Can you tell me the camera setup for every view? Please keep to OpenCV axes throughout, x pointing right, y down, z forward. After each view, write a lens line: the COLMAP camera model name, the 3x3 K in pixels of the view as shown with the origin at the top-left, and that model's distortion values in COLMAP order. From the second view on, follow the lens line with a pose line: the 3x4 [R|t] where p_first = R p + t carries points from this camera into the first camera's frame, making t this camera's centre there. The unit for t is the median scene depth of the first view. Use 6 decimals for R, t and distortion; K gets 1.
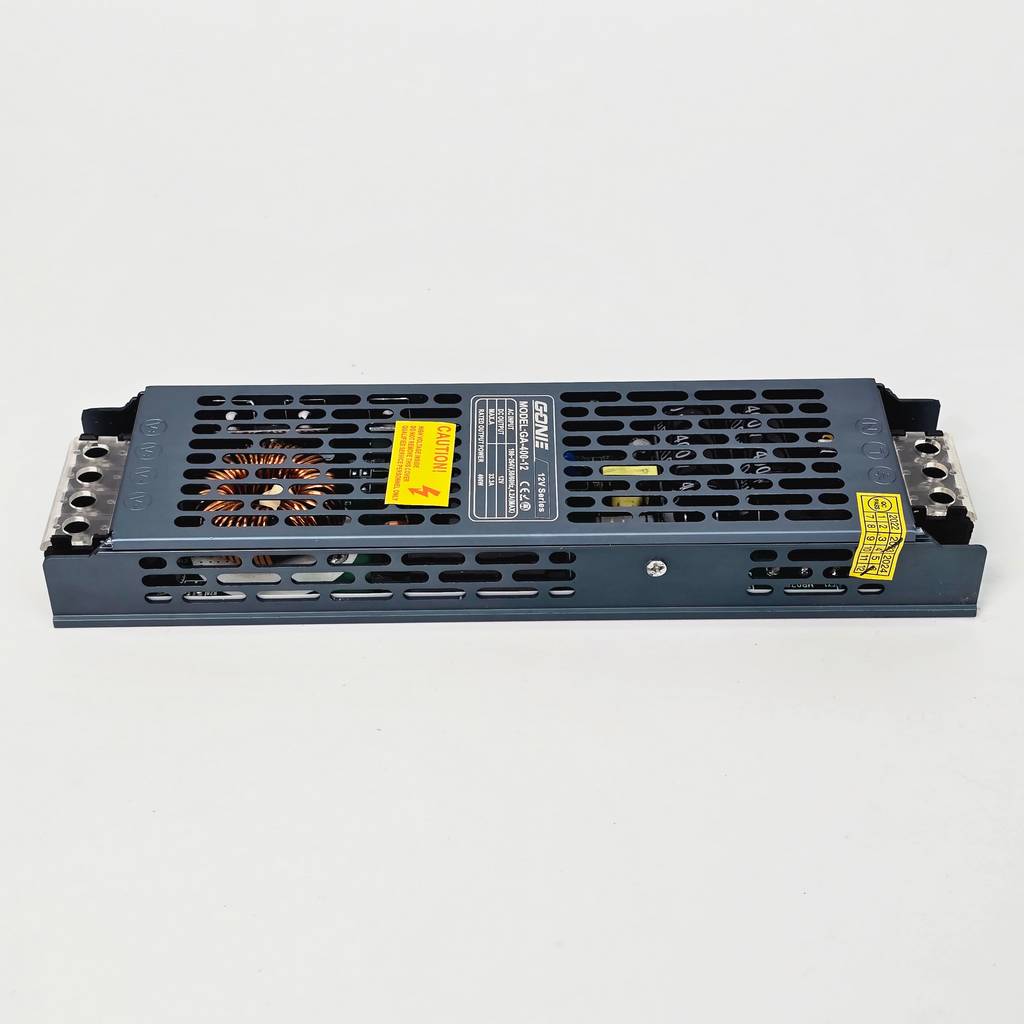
lens RADIAL K [[1891.3, 0, 512.0], [0, 1891.3, 512.0], [0, 0, 1]] dist [0.211598, -0.120232]
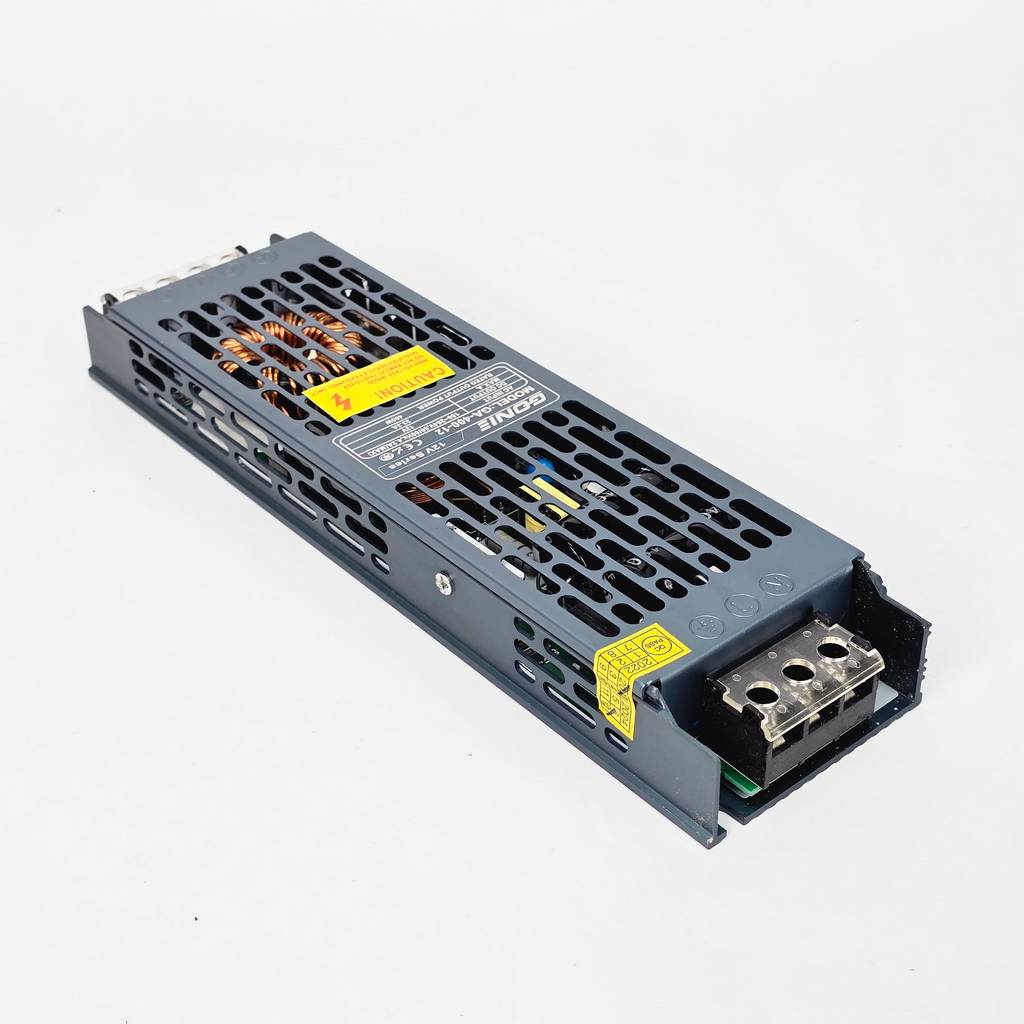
lens RADIAL K [[1835.3, 0, 512.0], [0, 1835.3, 512.0], [0, 0, 1]] dist [0.229338, -0.005423]
pose [[0.639394, 0.442042, -0.629106, 0.585033], [-0.483600, 0.867311, 0.117909, -0.108110], [0.597751, 0.228845, 0.768325, 0.355466]]
